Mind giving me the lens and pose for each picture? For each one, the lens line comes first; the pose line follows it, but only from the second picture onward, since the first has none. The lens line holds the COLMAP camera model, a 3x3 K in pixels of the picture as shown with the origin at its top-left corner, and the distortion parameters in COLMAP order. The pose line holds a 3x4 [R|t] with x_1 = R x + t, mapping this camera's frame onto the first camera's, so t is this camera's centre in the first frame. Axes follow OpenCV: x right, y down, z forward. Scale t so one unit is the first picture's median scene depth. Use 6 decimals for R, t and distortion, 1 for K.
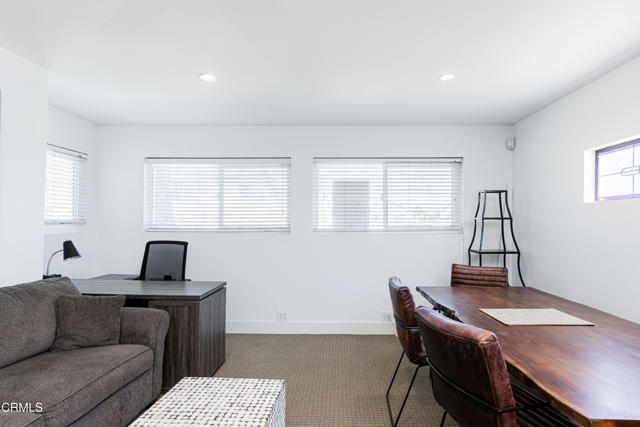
lens RADIAL K [[334.7, 0, 324.9], [0, 334.7, 216.5], [0, 0, 1]] dist [0.009944, -0.000710]
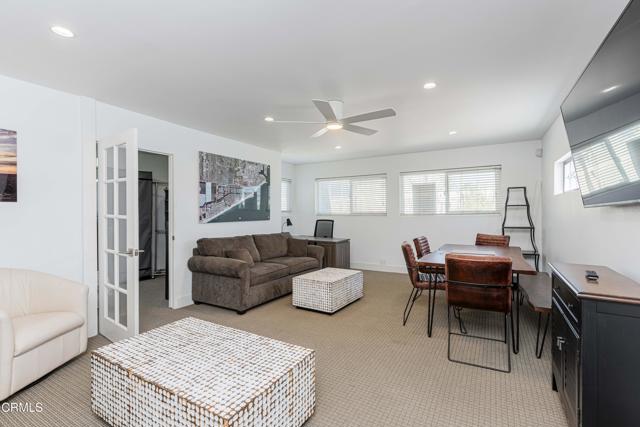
lens RADIAL K [[296.2, 0, 317.7], [0, 296.2, 213.0], [0, 0, 1]] dist [0.002551, -0.000387]
pose [[0.878045, -0.008300, -0.478506, 0.365359], [0.021759, 0.999508, 0.022590, -0.011158], [0.478083, -0.030247, 0.877794, -0.627036]]
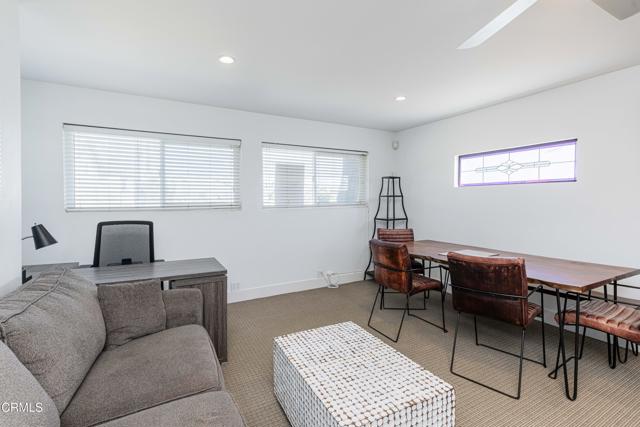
lens RADIAL K [[296.2, 0, 323.1], [0, 296.2, 204.3], [0, 0, 1]] dist [0.002551, -0.000387]
pose [[0.867376, -0.014216, 0.497451, -0.393917], [-0.004496, 0.999327, 0.036399, -0.004941], [-0.497634, -0.033808, 0.866728, 0.034034]]
